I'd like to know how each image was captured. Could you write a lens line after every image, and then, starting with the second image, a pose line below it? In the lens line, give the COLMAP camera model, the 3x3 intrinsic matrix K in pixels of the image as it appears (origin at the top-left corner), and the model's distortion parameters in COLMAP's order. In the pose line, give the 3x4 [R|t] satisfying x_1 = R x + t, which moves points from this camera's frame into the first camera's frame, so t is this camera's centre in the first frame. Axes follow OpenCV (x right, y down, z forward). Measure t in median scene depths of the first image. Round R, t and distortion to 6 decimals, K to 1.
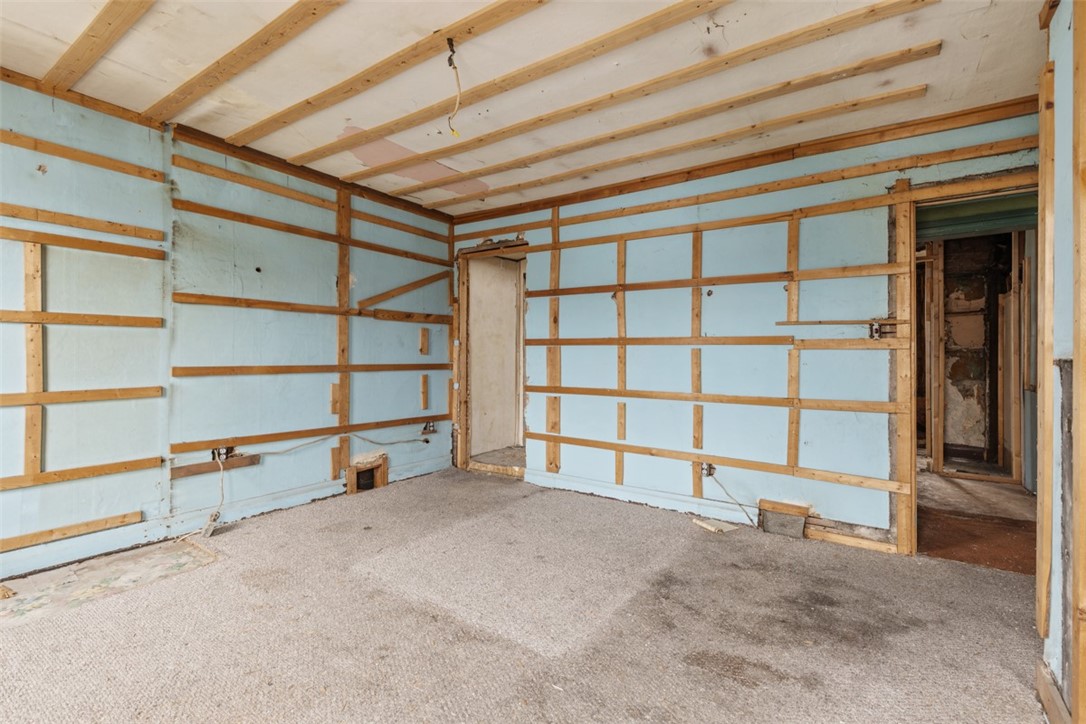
lens RADIAL K [[489.0, 0, 548.8], [0, 489.0, 353.3], [0, 0, 1]] dist [0.011205, -0.000418]
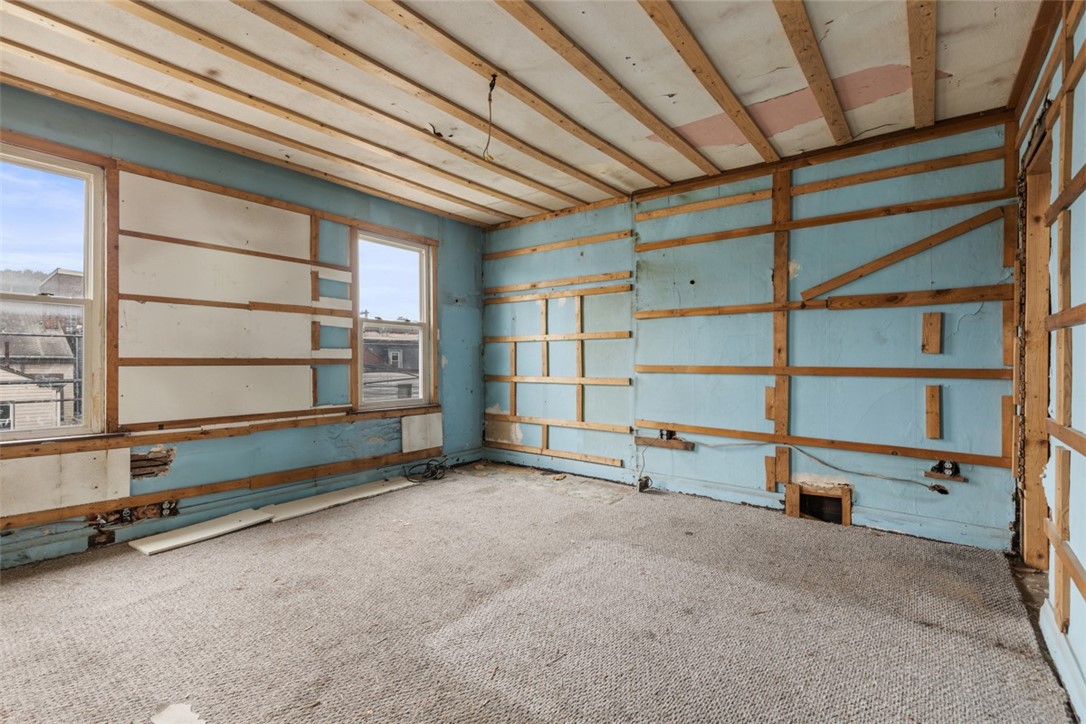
lens RADIAL K [[489.0, 0, 550.4], [0, 489.0, 362.9], [0, 0, 1]] dist [0.011205, -0.000418]
pose [[-0.051890, 0.004772, -0.998641, 0.558305], [0.005150, 0.999977, 0.004511, 0.011798], [0.998640, -0.004908, -0.051913, 0.709237]]
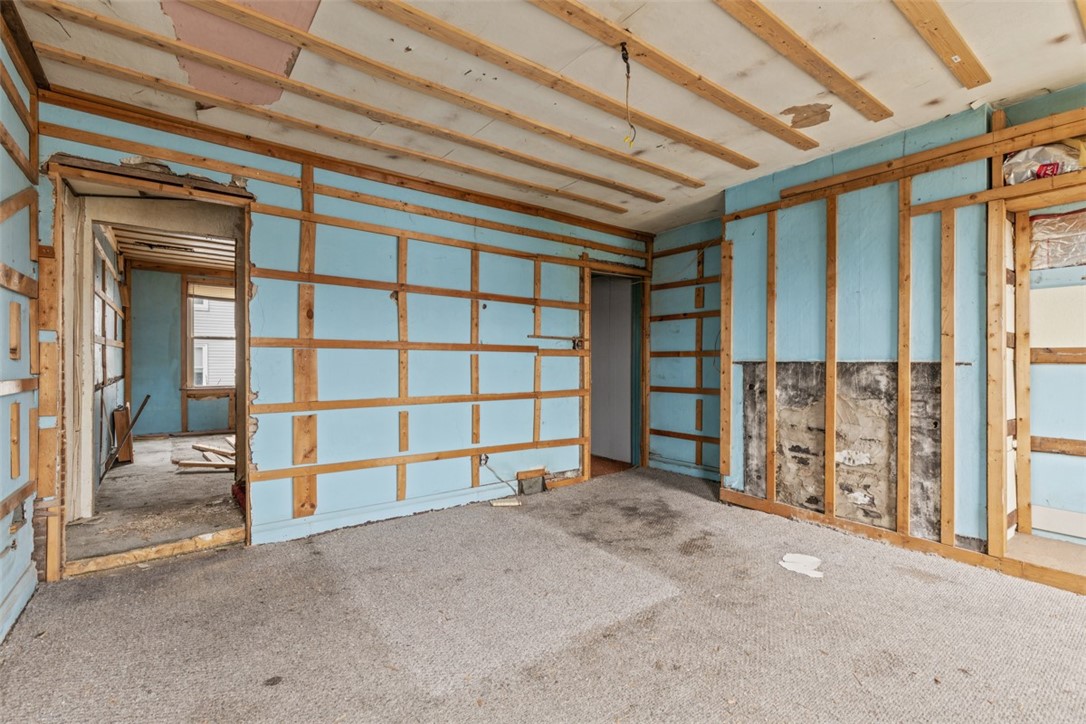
lens RADIAL K [[489.0, 0, 545.4], [0, 489.0, 361.9], [0, 0, 1]] dist [0.011205, -0.000418]
pose [[0.319977, -0.004934, 0.947412, -0.716794], [-0.002077, 0.999980, 0.005909, 0.000586], [-0.947423, -0.003859, 0.319960, 0.495598]]
